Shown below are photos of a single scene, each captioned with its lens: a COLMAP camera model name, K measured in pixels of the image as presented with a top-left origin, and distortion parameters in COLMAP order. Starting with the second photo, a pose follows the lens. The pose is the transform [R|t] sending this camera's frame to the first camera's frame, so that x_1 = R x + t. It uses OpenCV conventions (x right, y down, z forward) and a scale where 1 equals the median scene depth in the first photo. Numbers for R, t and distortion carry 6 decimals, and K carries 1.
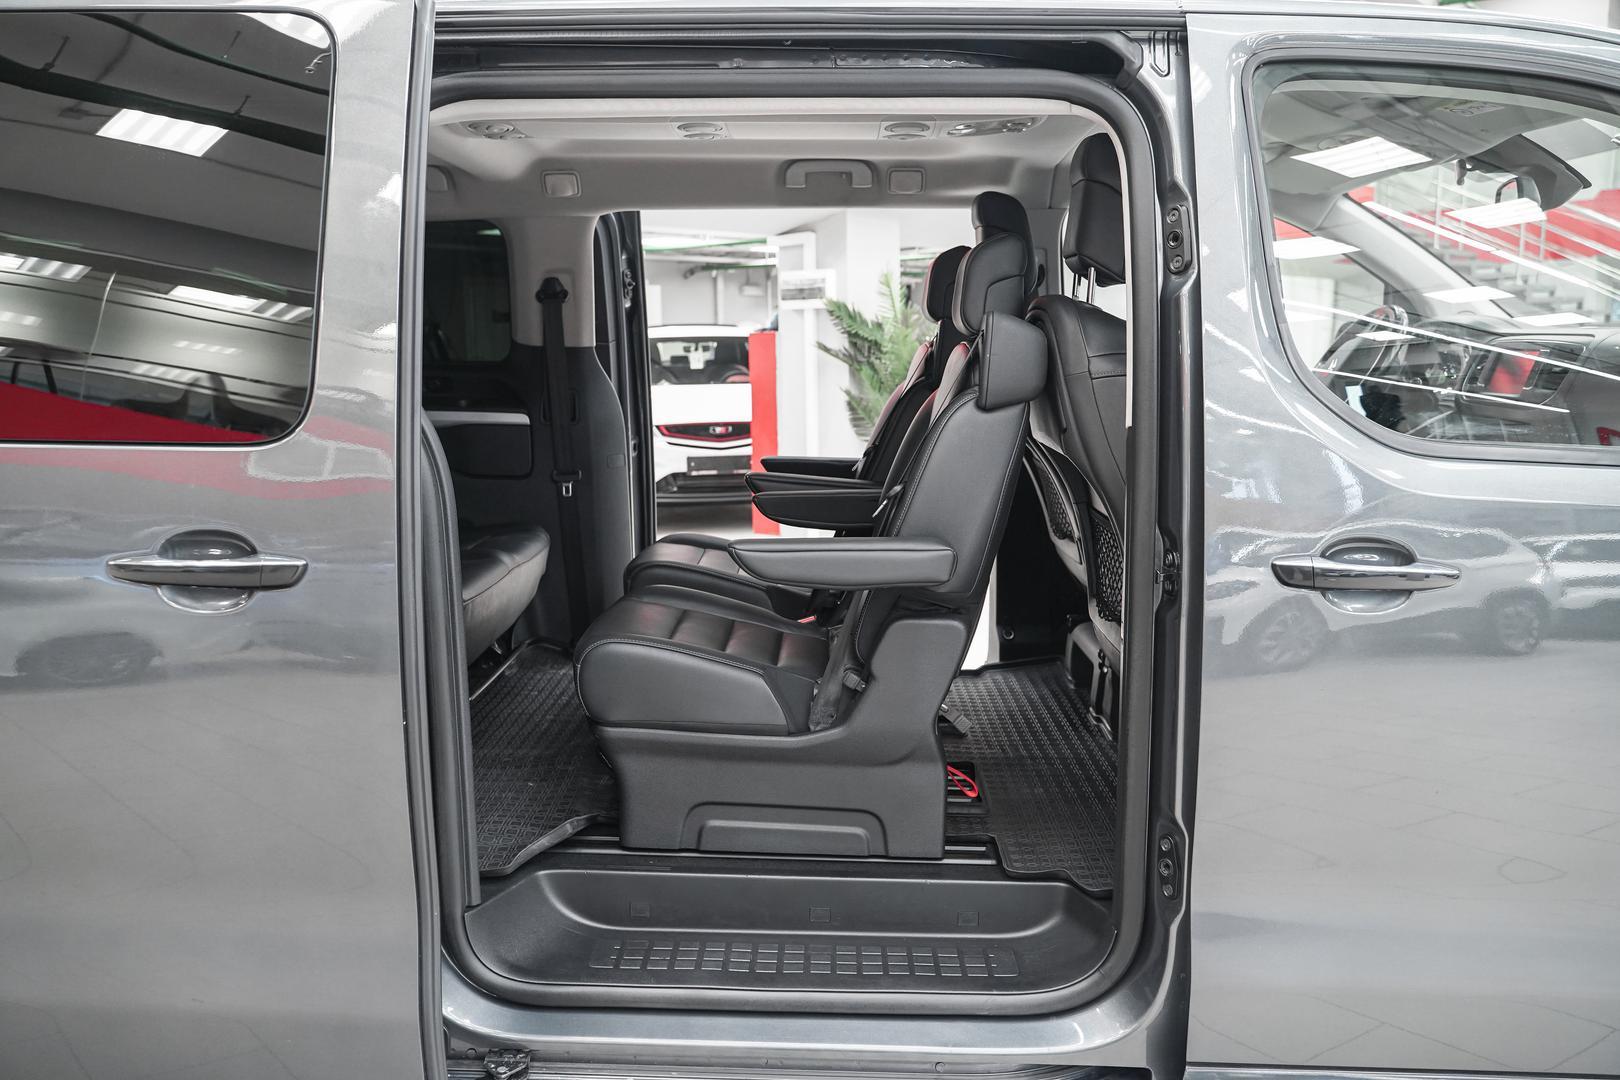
lens RADIAL K [[1274.7, 0, 810.0], [0, 1274.7, 540.0], [0, 0, 1]] dist [-0.007351, 0.003374]
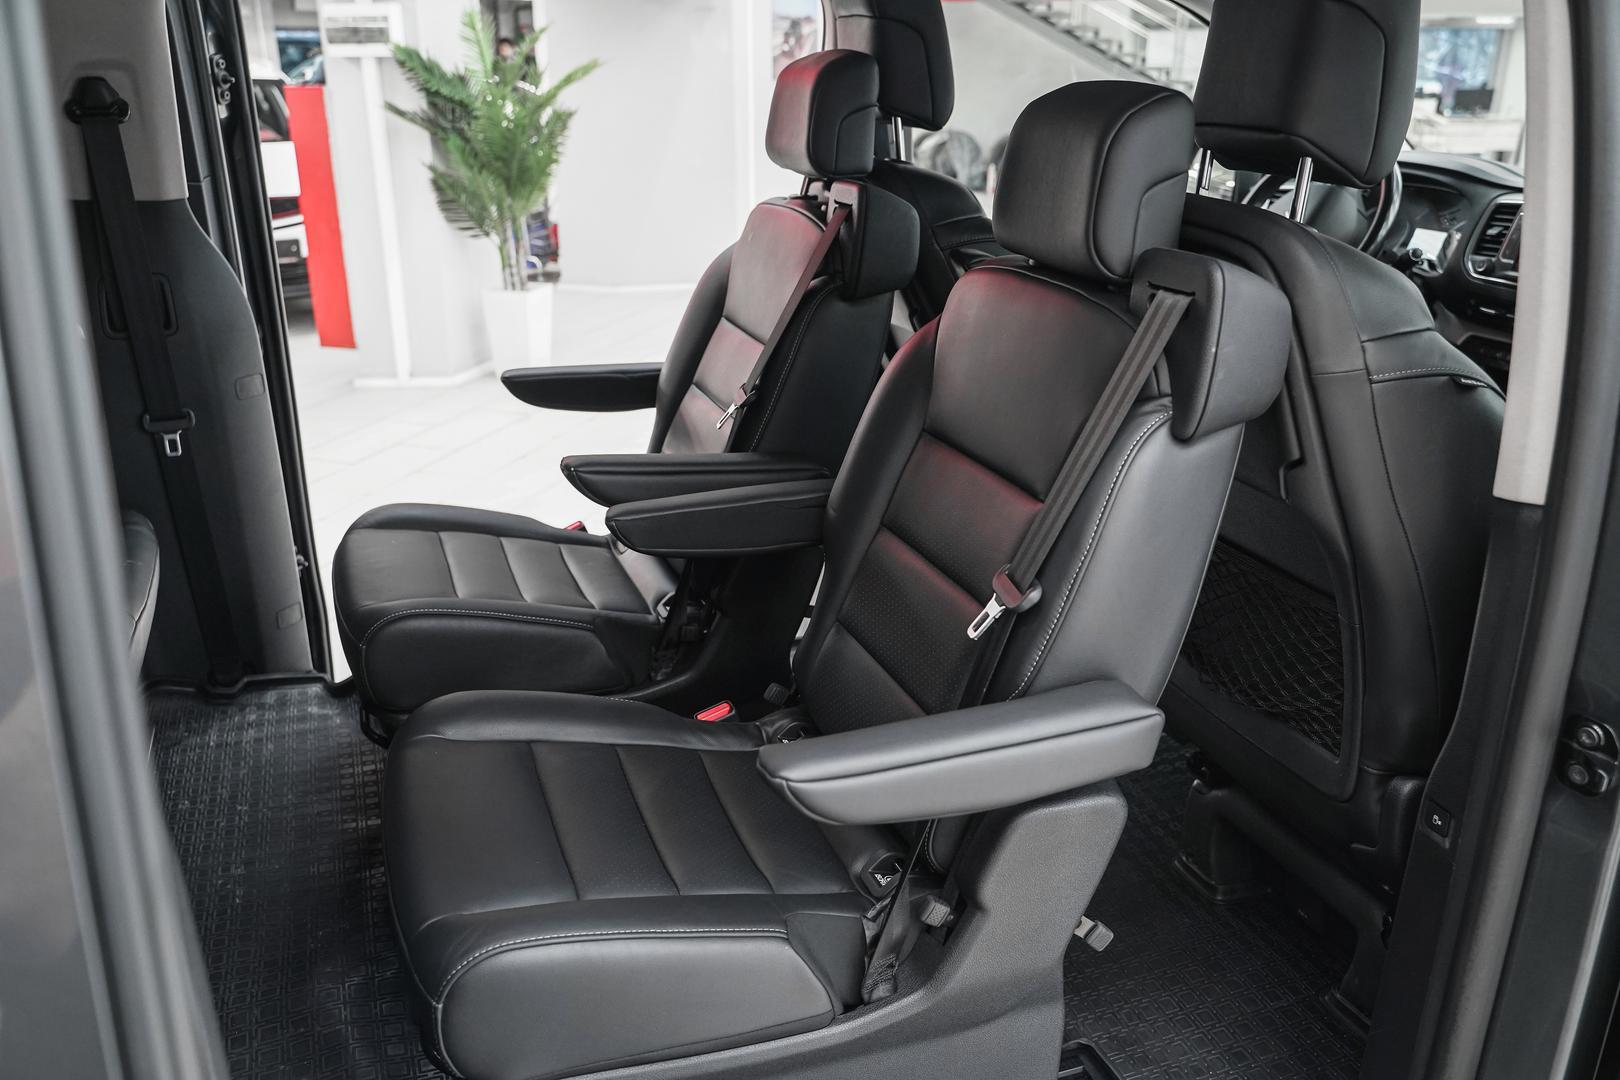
lens RADIAL K [[1274.7, 0, 810.0], [0, 1274.7, 540.0], [0, 0, 1]] dist [-0.007351, 0.003374]
pose [[0.930733, -0.115565, 0.346959, -0.053927], [0.042091, 0.976303, 0.212276, -0.048061], [-0.363269, -0.182969, 0.913542, 0.144036]]
